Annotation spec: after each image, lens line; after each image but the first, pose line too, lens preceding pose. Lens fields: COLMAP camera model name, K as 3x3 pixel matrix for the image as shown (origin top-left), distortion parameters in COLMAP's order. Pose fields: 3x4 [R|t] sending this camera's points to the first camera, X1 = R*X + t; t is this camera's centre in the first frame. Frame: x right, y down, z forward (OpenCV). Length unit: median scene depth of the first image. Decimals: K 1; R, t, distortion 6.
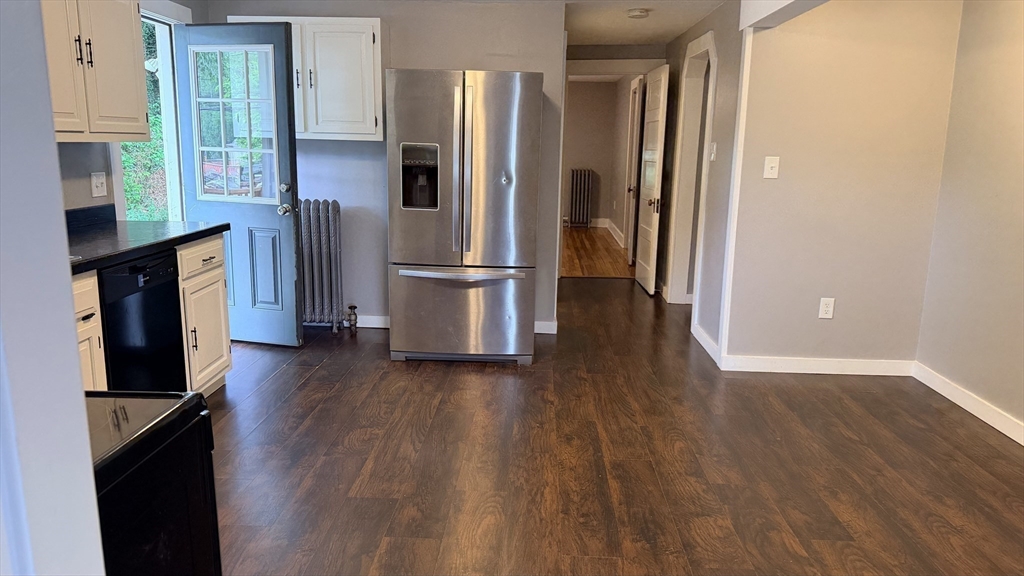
lens RADIAL K [[716.7, 0, 512.0], [0, 716.7, 288.0], [0, 0, 1]] dist [0.182675, -0.347143]
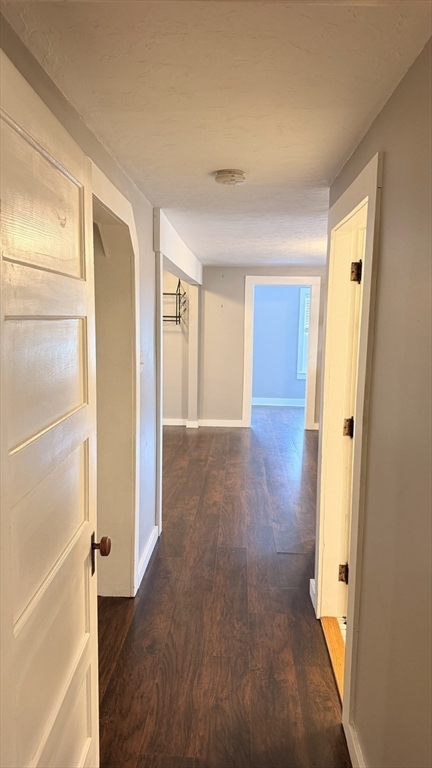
lens RADIAL K [[537.5, 0, 216.0], [0, 537.5, 384.0], [0, 0, 1]] dist [0.182675, -0.347143]
pose [[-0.999431, -0.033551, 0.003346, 0.213165], [-0.030865, 0.950332, 0.309703, -0.420003], [-0.013571, 0.309424, -0.950827, 1.874120]]
